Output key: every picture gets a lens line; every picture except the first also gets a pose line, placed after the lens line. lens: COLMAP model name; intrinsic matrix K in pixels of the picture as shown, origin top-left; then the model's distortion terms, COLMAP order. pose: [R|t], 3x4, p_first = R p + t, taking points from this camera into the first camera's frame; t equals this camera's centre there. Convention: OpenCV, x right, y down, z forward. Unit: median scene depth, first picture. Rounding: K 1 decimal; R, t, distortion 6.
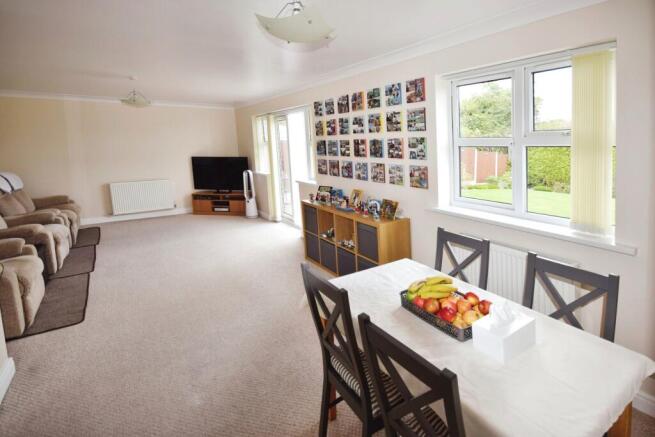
lens RADIAL K [[307.0, 0, 327.5], [0, 307.0, 218.5], [0, 0, 1]] dist [-0.000808, -0.000203]
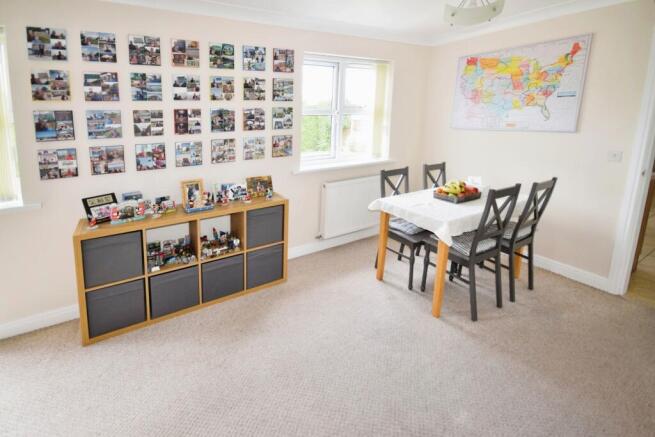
lens RADIAL K [[307.0, 0, 327.5], [0, 307.0, 218.5], [0, 0, 1]] dist [-0.000808, -0.000203]
pose [[0.010500, -0.326807, 0.945033, -0.728015], [0.251278, 0.915621, 0.313844, -0.185822], [-0.967858, 0.234171, 0.091733, 0.756039]]
